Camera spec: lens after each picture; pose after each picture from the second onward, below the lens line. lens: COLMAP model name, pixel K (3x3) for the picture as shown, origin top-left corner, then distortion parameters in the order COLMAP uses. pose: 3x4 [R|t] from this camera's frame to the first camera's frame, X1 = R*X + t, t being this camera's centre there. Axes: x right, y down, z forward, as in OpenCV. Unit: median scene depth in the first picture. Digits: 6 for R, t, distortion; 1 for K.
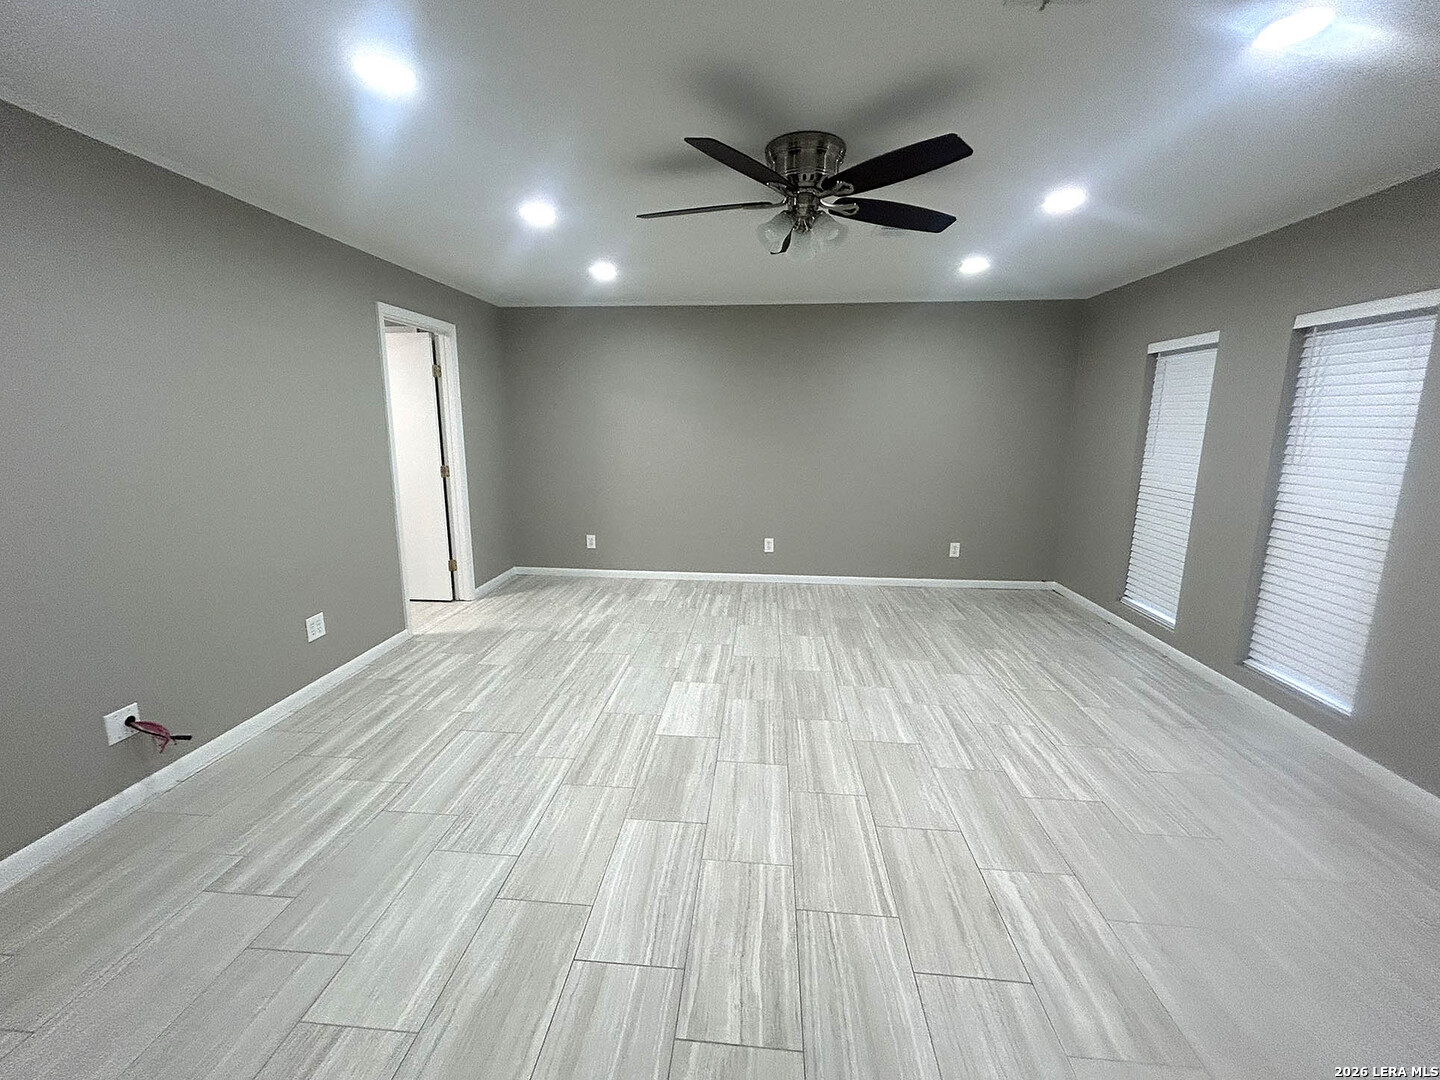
lens RADIAL K [[616.5, 0, 713.5], [0, 616.5, 540.9], [0, 0, 1]] dist [-0.002677, 0.003881]
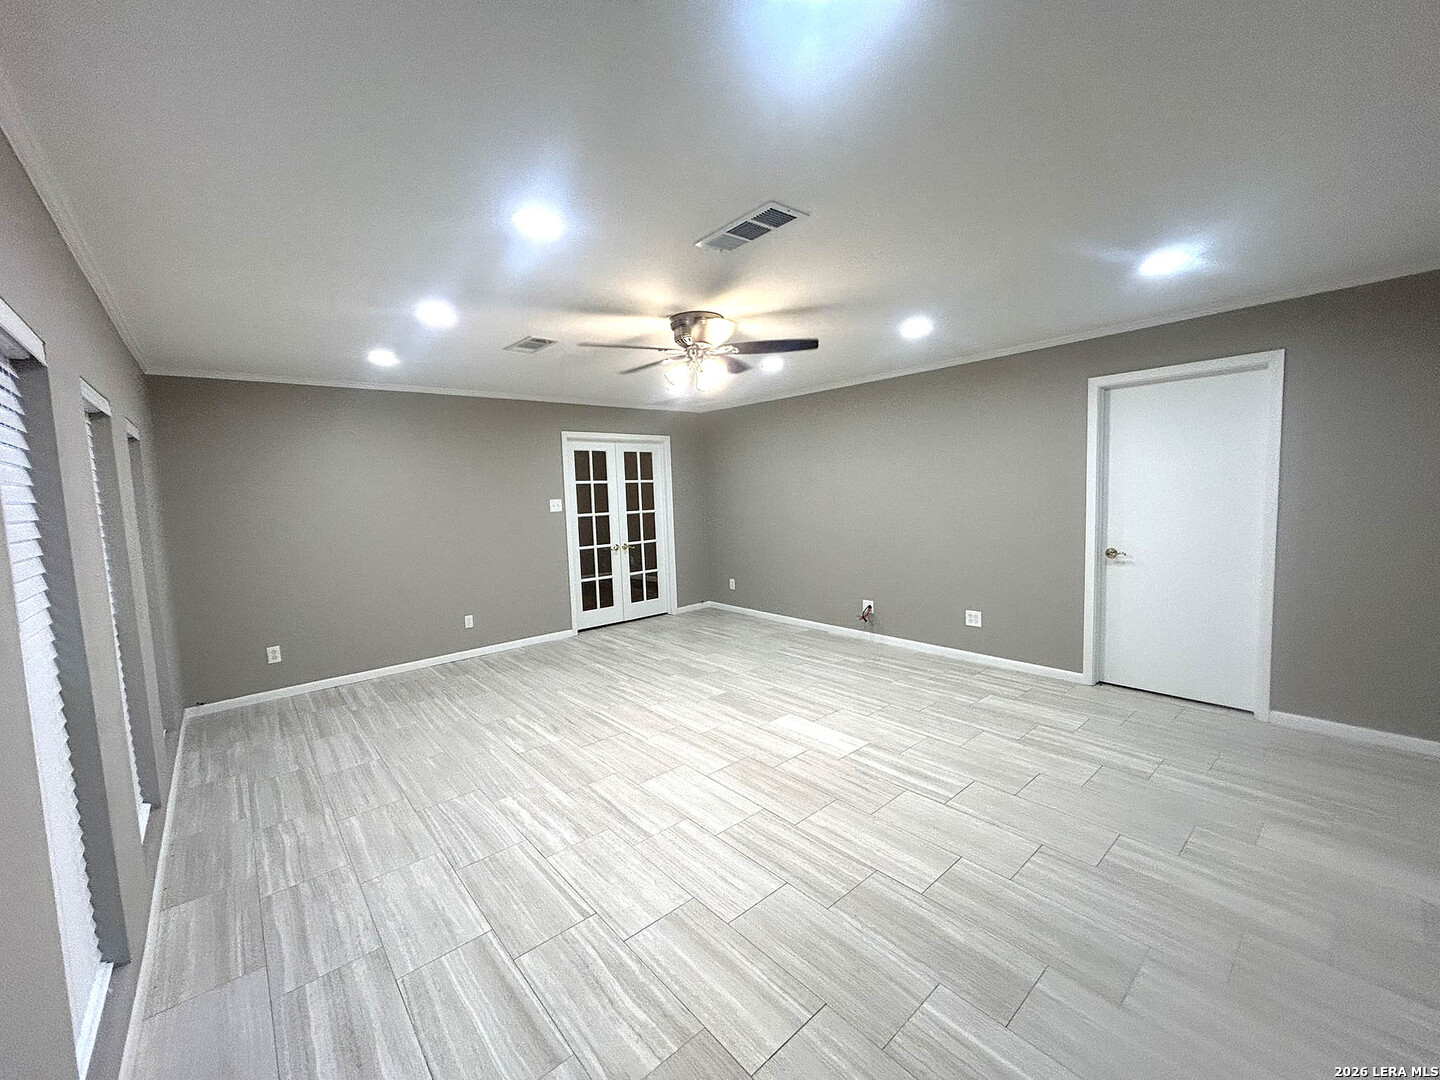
lens RADIAL K [[580.0, 0, 716.2], [0, 580.0, 539.2], [0, 0, 1]] dist [-0.000275, 0.000246]
pose [[-0.698159, 0.082819, -0.711136, 0.856447], [-0.103438, 0.971197, 0.214656, -0.312390], [0.708431, 0.223422, -0.669484, 1.539197]]
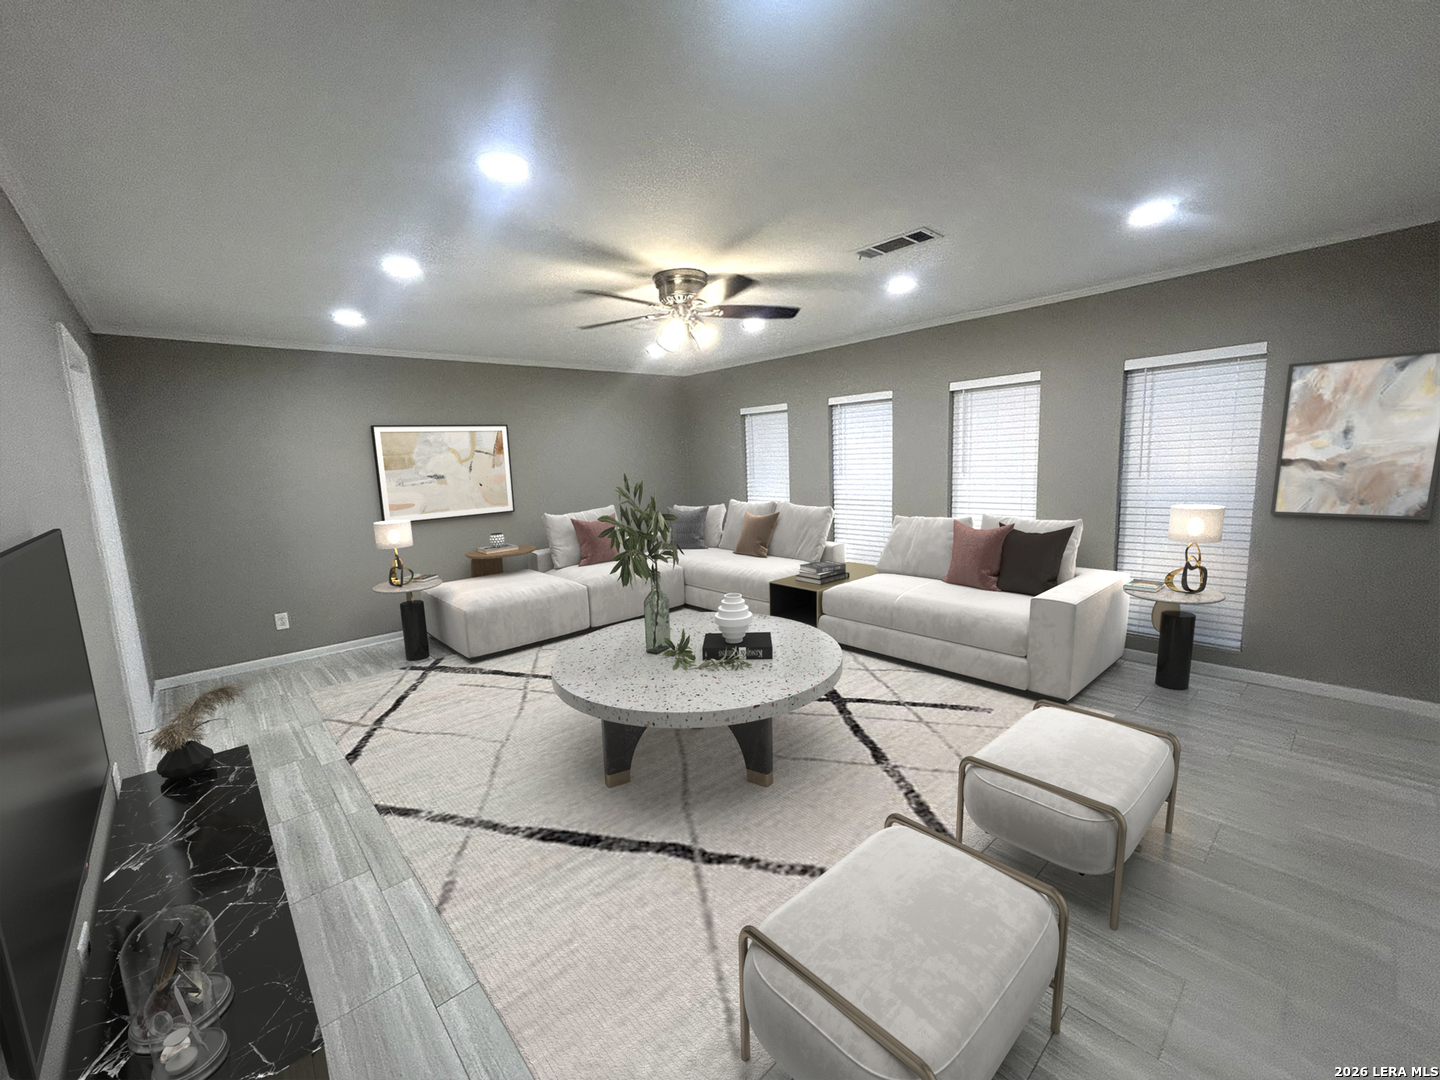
lens RADIAL K [[583.3, 0, 720.7], [0, 583.3, 538.9], [0, 0, 1]] dist [-0.000580, -0.000159]
pose [[0.675177, -0.134733, 0.725247, -0.652482], [0.185792, 0.982543, 0.009567, -0.010199], [-0.713875, 0.128286, 0.688422, 0.035399]]
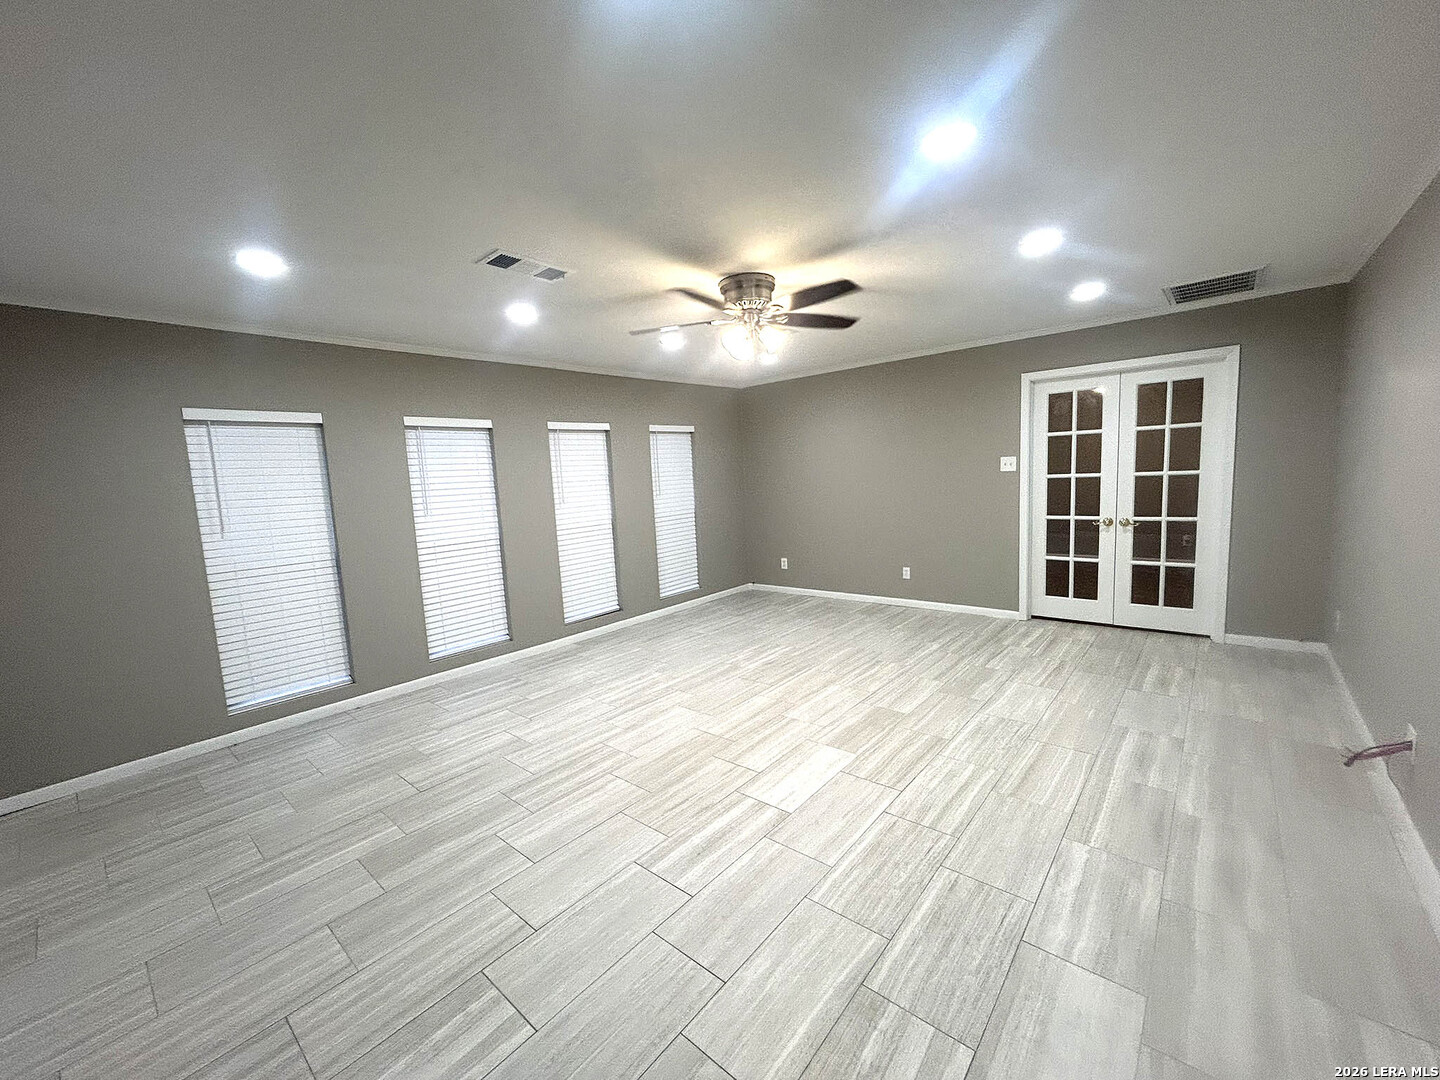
lens RADIAL K [[582.4, 0, 710.1], [0, 582.4, 538.4], [0, 0, 1]] dist [0.000237, 0.000661]
pose [[-0.803608, -0.031024, 0.594350, -0.439922], [0.160670, 0.950253, 0.266840, -0.329277], [-0.573062, 0.309929, -0.758647, 1.653370]]
